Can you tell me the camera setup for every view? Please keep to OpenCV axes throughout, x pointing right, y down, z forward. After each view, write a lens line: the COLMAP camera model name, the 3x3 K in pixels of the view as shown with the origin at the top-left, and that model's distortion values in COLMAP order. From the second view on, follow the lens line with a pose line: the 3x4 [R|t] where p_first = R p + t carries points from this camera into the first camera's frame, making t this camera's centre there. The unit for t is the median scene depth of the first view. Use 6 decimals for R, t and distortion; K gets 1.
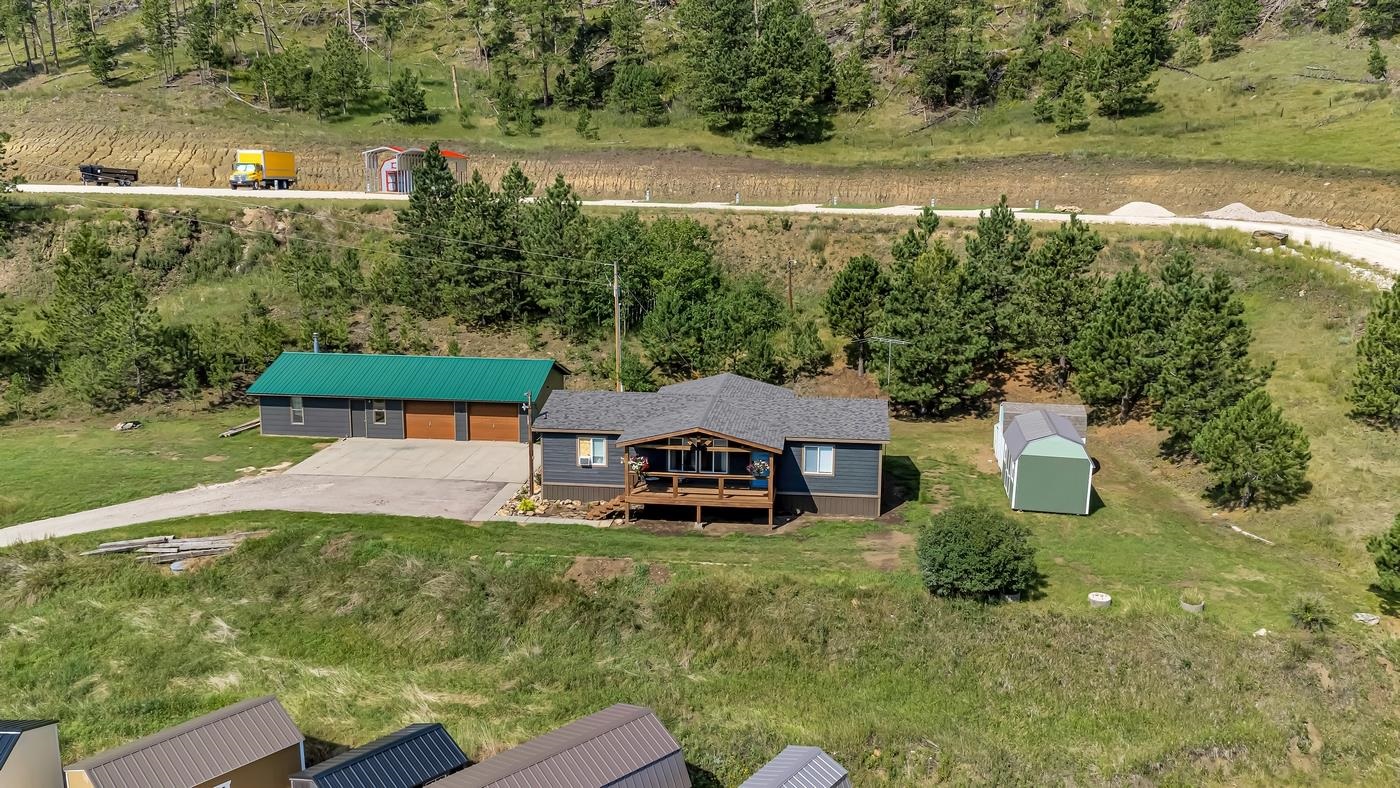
lens RADIAL K [[1160.9, 0, 700.0], [0, 1160.9, 394.0], [0, 0, 1]] dist [0.104963, -0.082395]
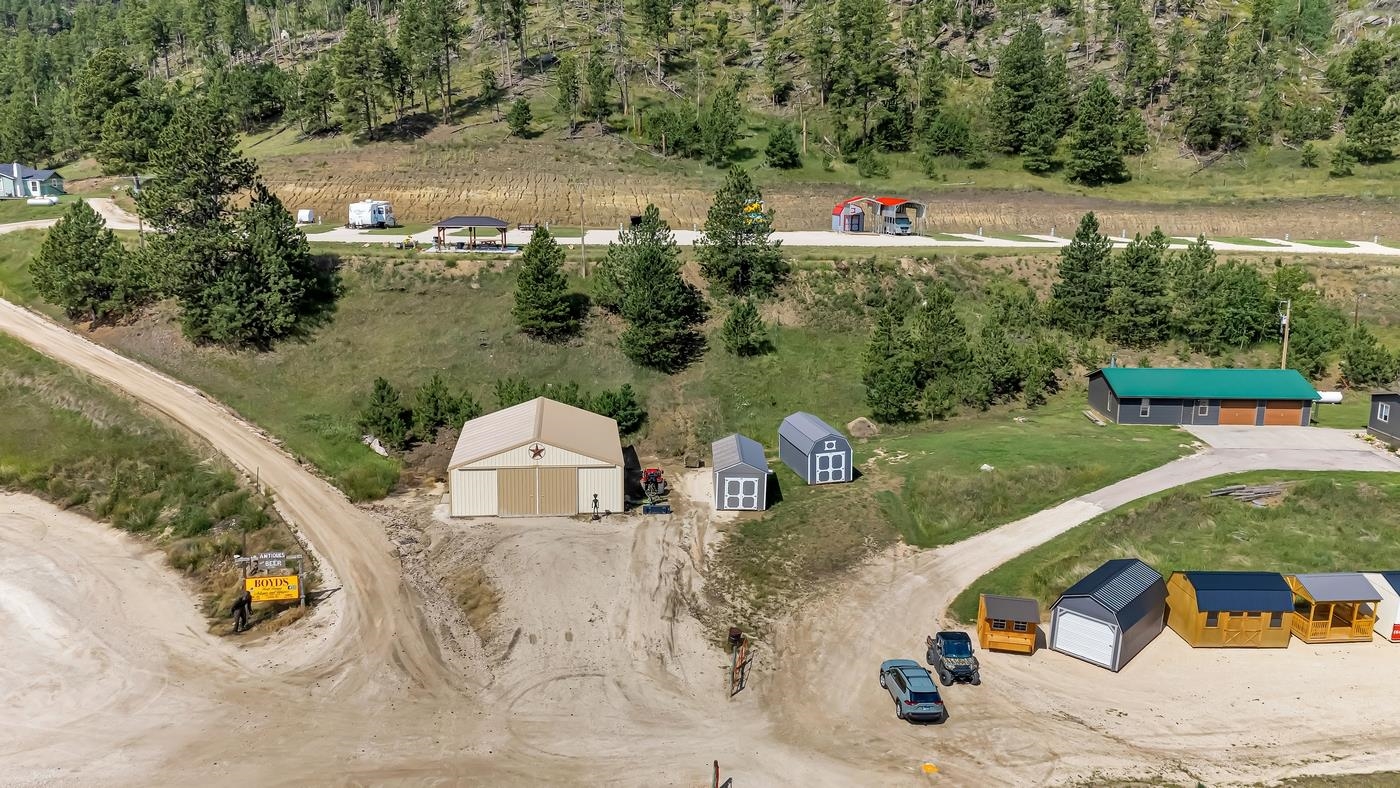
lens RADIAL K [[1160.9, 0, 700.0], [0, 1160.9, 394.0], [0, 0, 1]] dist [0.104963, -0.082395]
pose [[0.994139, -0.018643, 0.106489, -0.506860], [0.017801, 0.999802, 0.008854, -0.012416], [-0.106633, -0.006906, 0.994274, -0.197048]]
